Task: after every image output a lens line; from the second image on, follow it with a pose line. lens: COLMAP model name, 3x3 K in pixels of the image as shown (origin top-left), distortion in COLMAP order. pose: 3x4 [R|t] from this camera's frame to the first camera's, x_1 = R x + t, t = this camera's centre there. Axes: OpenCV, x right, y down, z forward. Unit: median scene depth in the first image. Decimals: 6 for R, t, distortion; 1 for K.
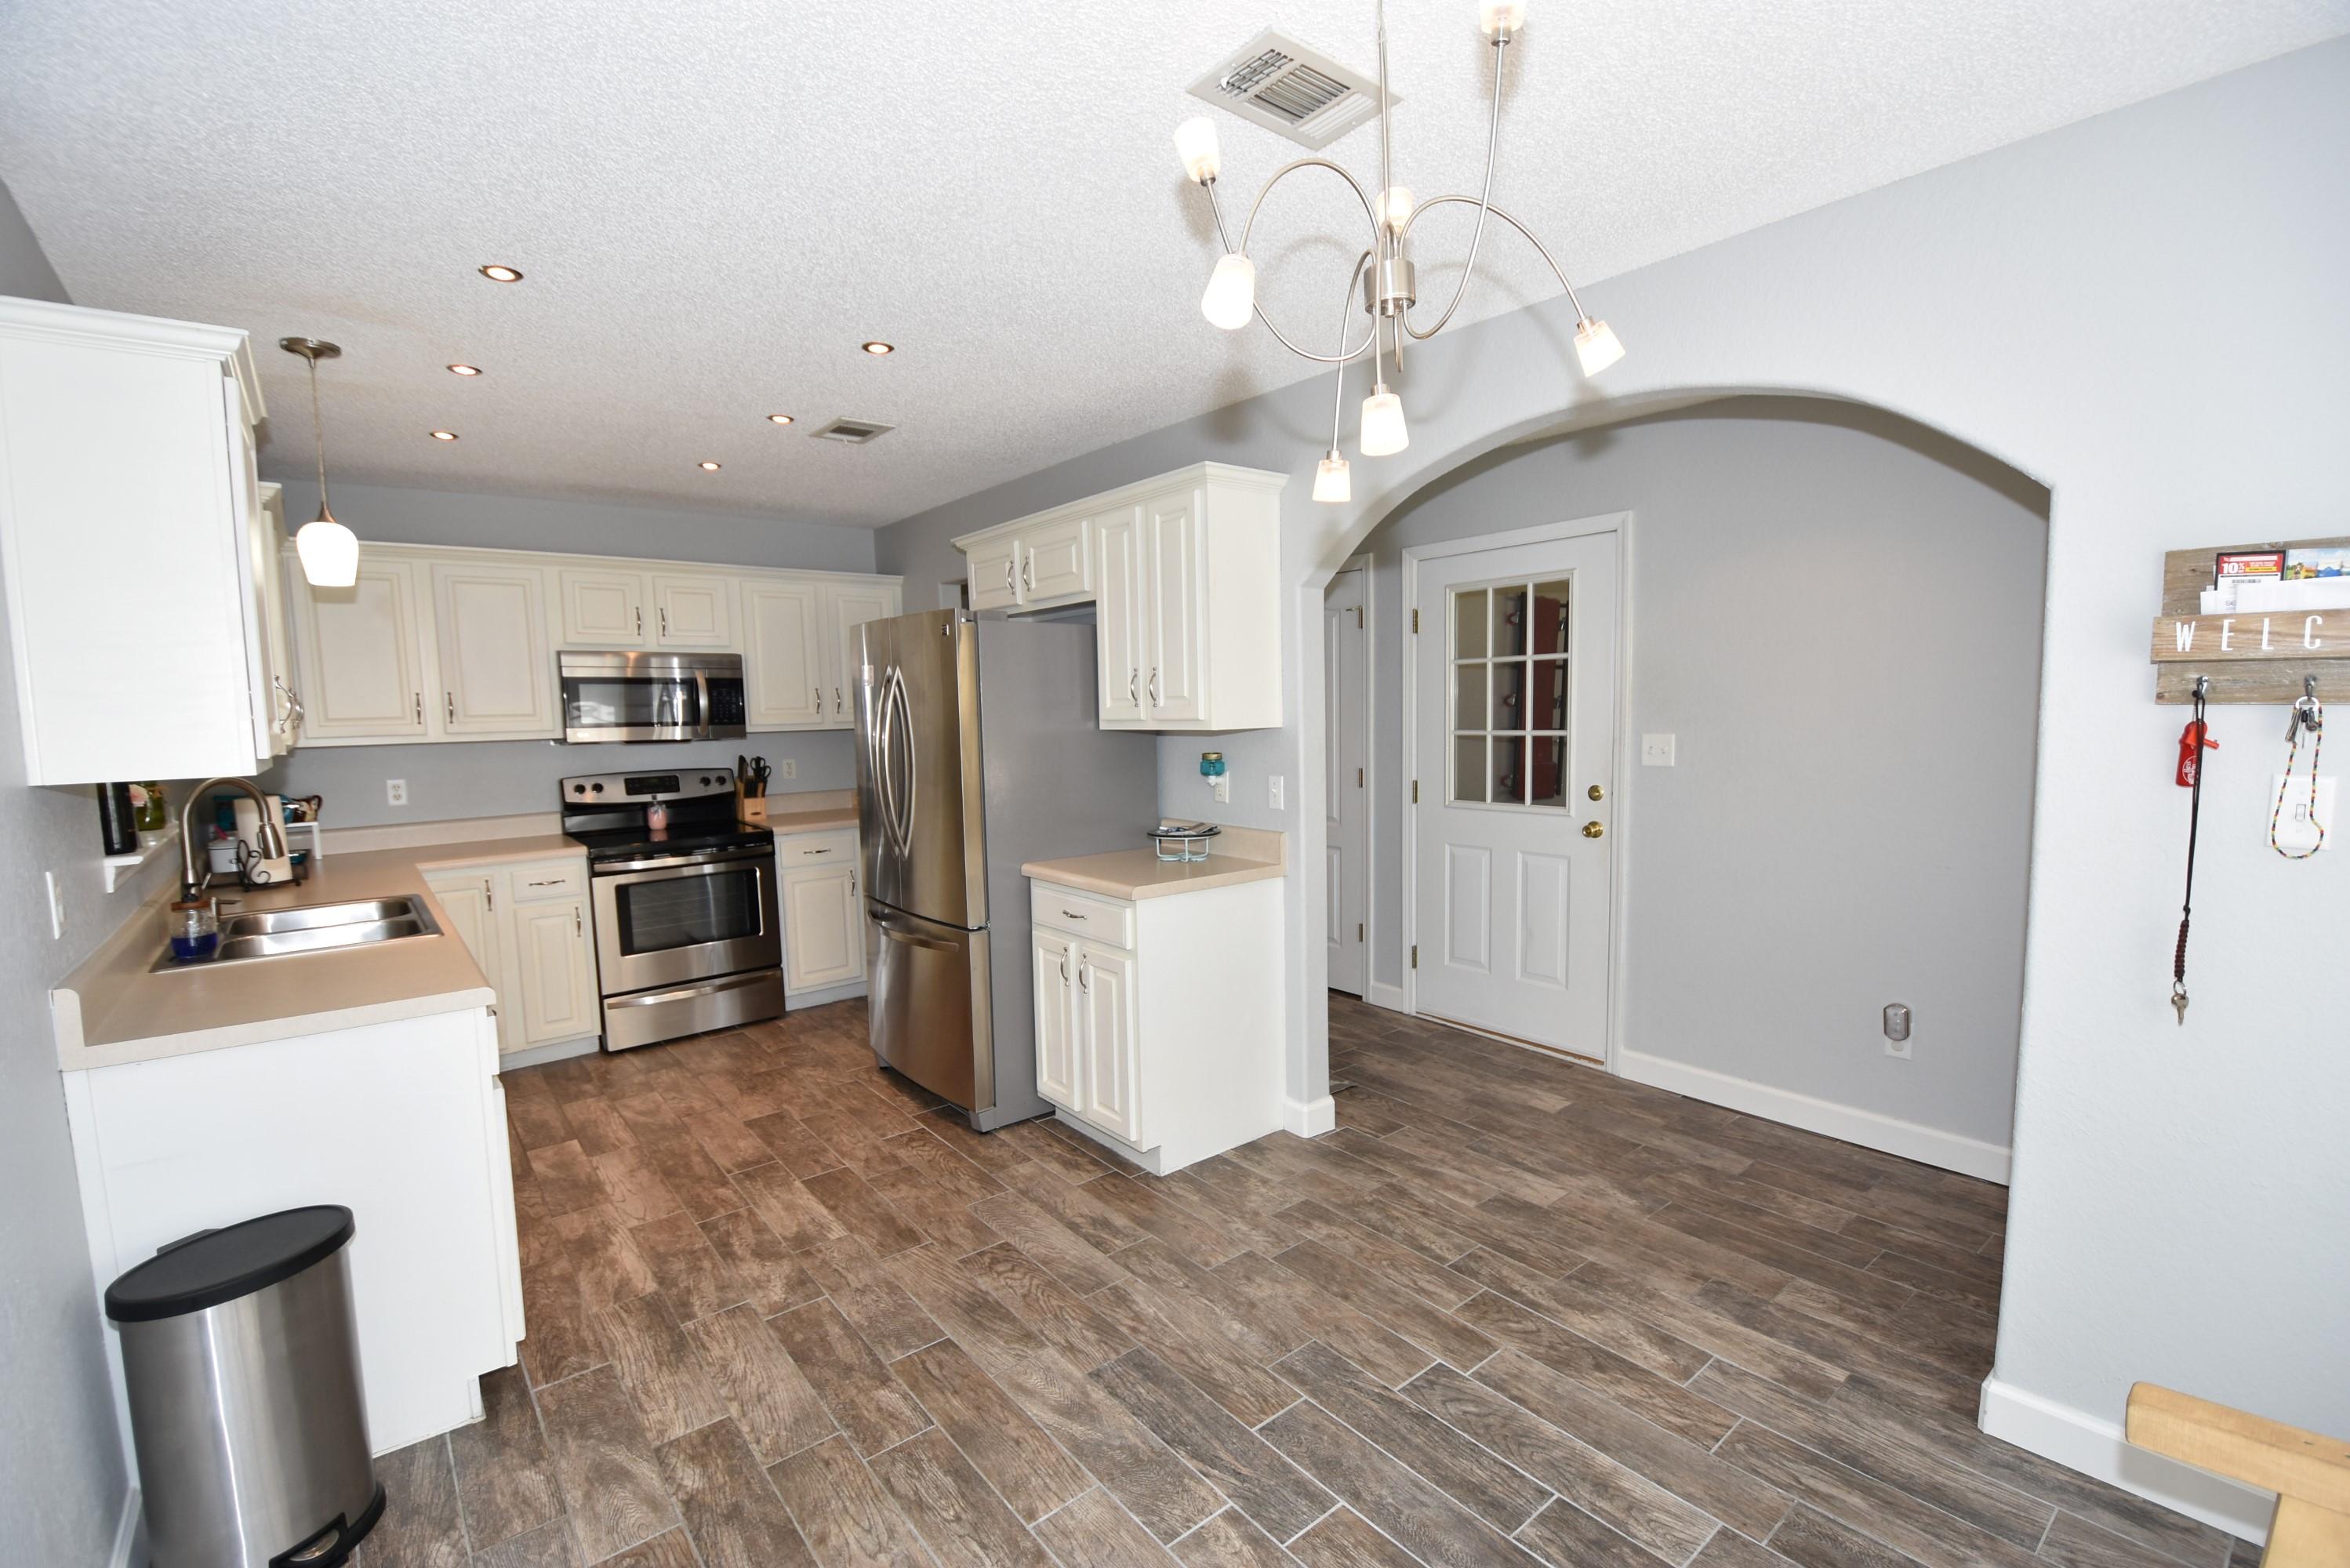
lens RADIAL K [[1035.4, 0, 1177.0], [0, 1035.4, 807.8], [0, 0, 1]] dist [0.013890, -0.021148]
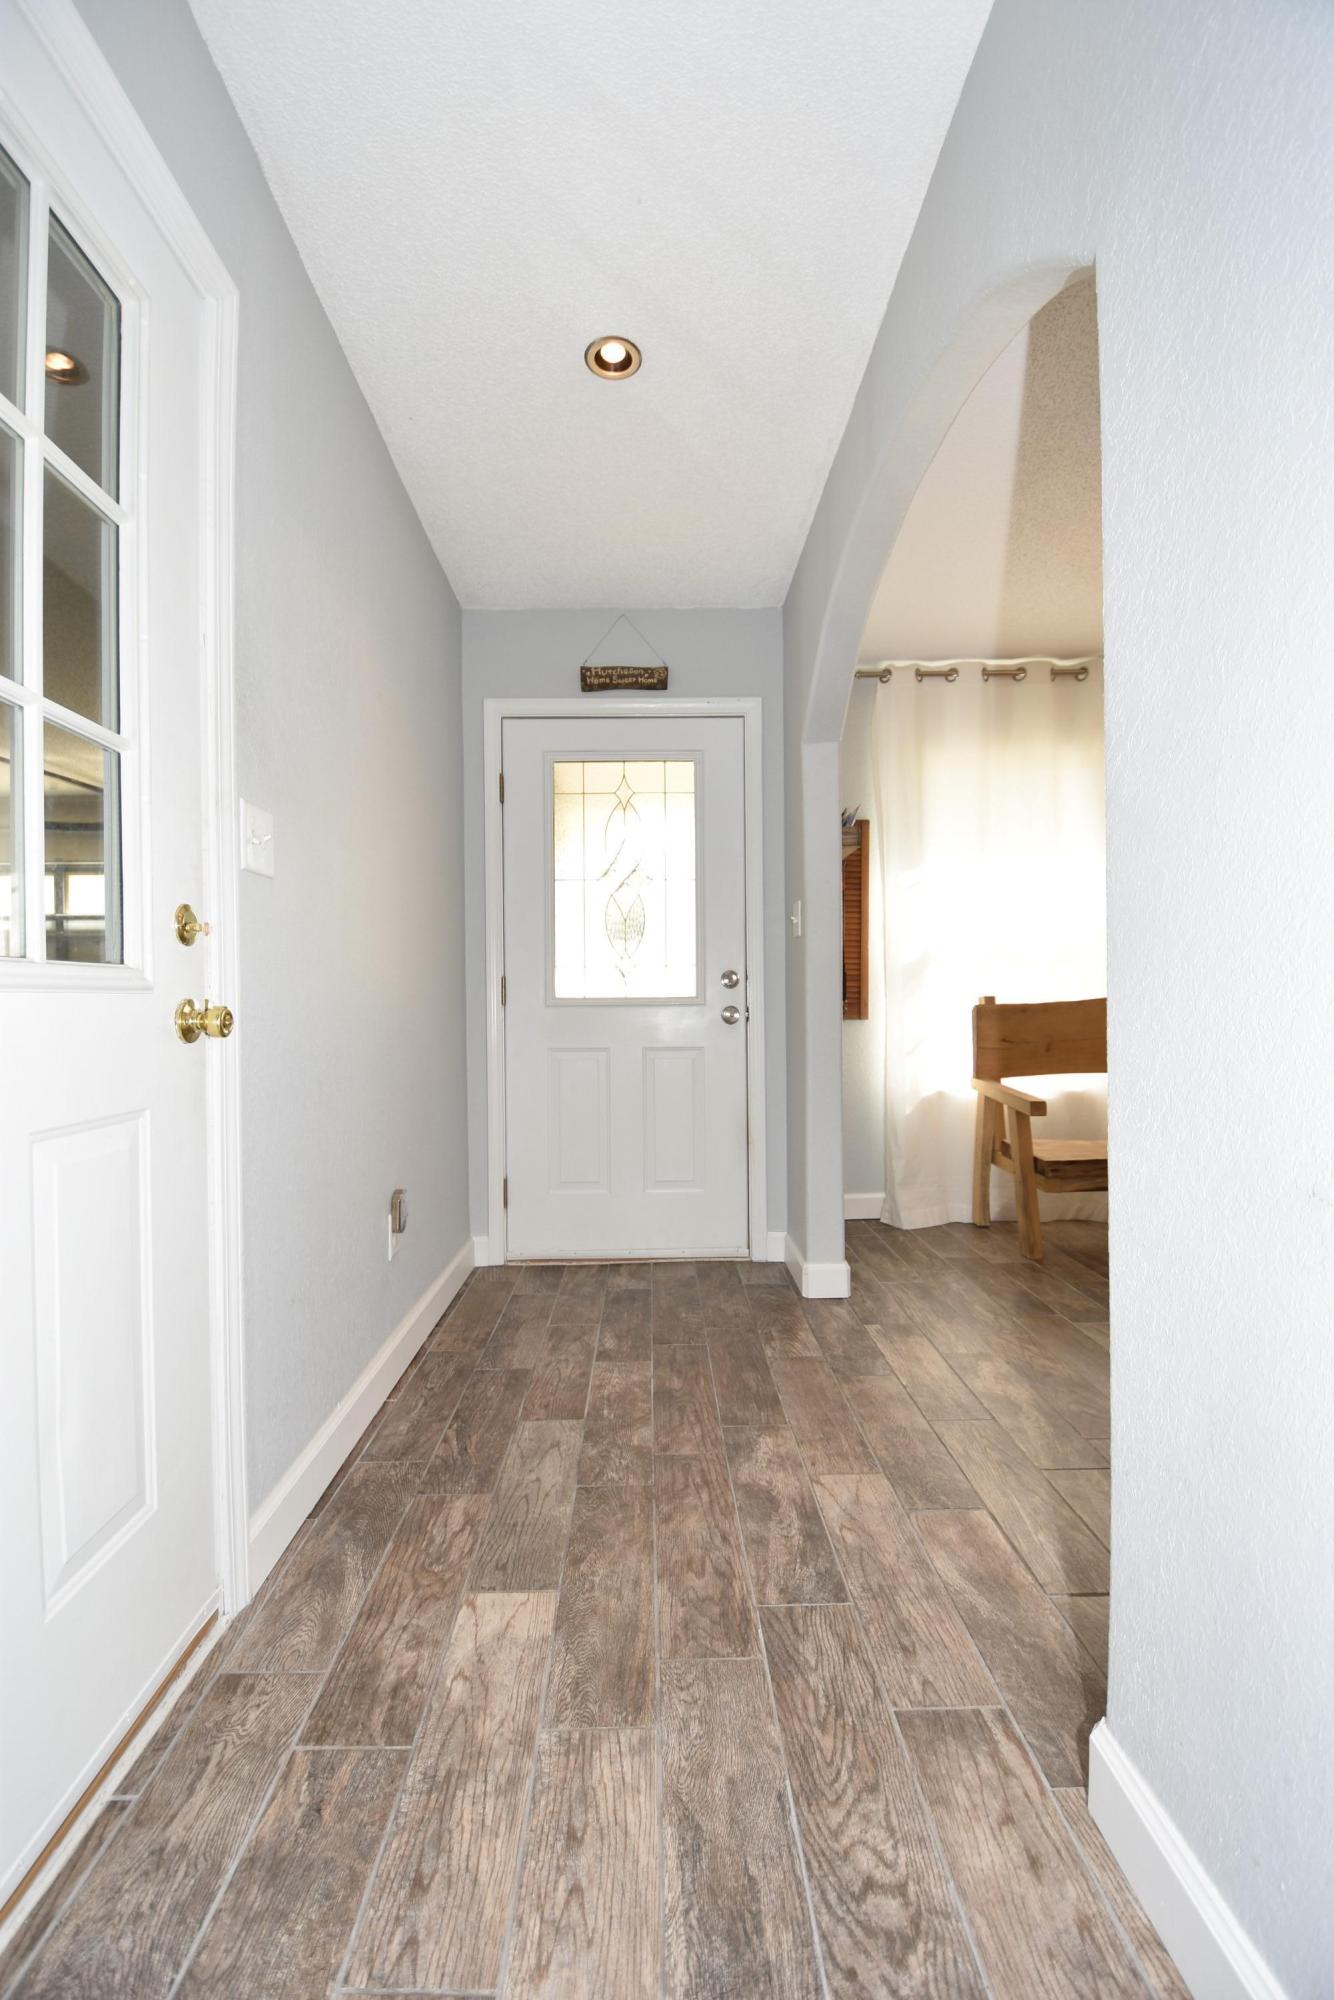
lens RADIAL K [[881.2, 0, 647.0], [0, 881.2, 993.7], [0, 0, 1]] dist [0.013890, -0.021148]
pose [[-0.778101, 0.039089, 0.626921, 0.104248], [0.092896, 0.994248, 0.053305, 0.015836], [-0.621232, 0.099715, -0.777257, 1.776052]]
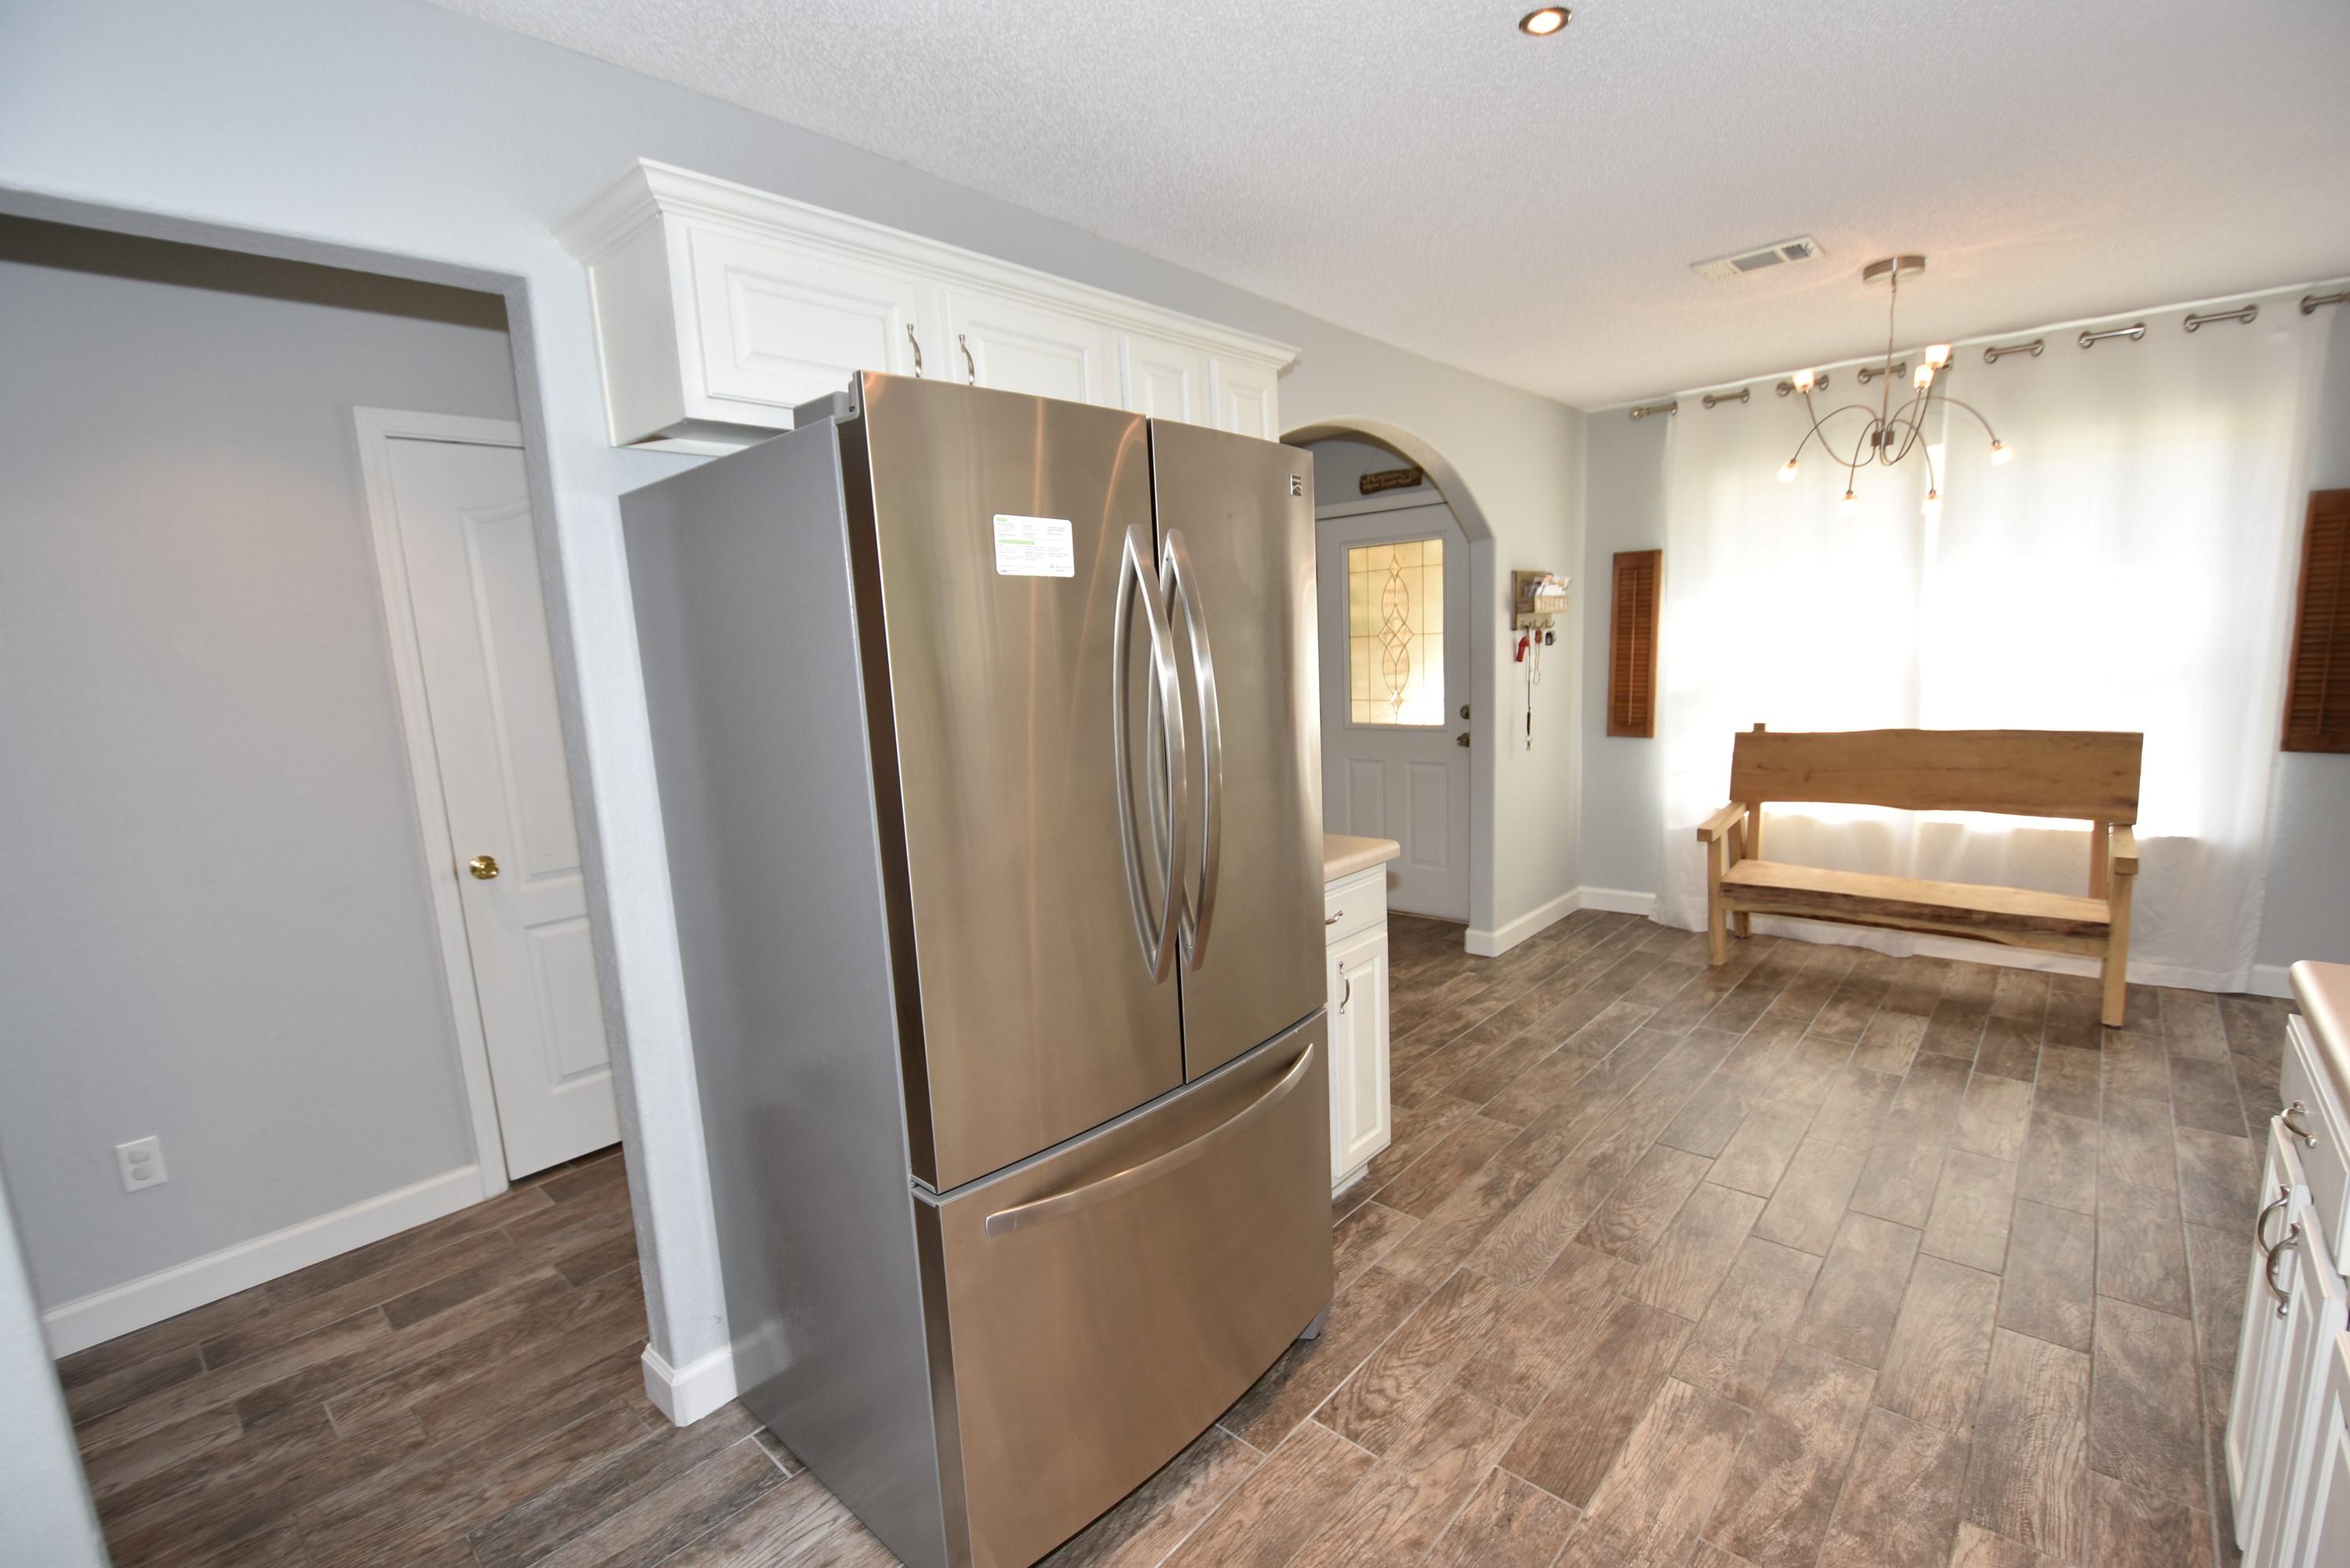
lens RADIAL K [[1035.4, 0, 1177.0], [0, 1035.4, 807.8], [0, 0, 1]] dist [0.013890, -0.021148]
pose [[-0.162635, -0.129439, 0.978159, -1.011100], [0.151232, 0.976374, 0.154348, -0.132524], [-0.975028, 0.173031, -0.139217, 1.530209]]
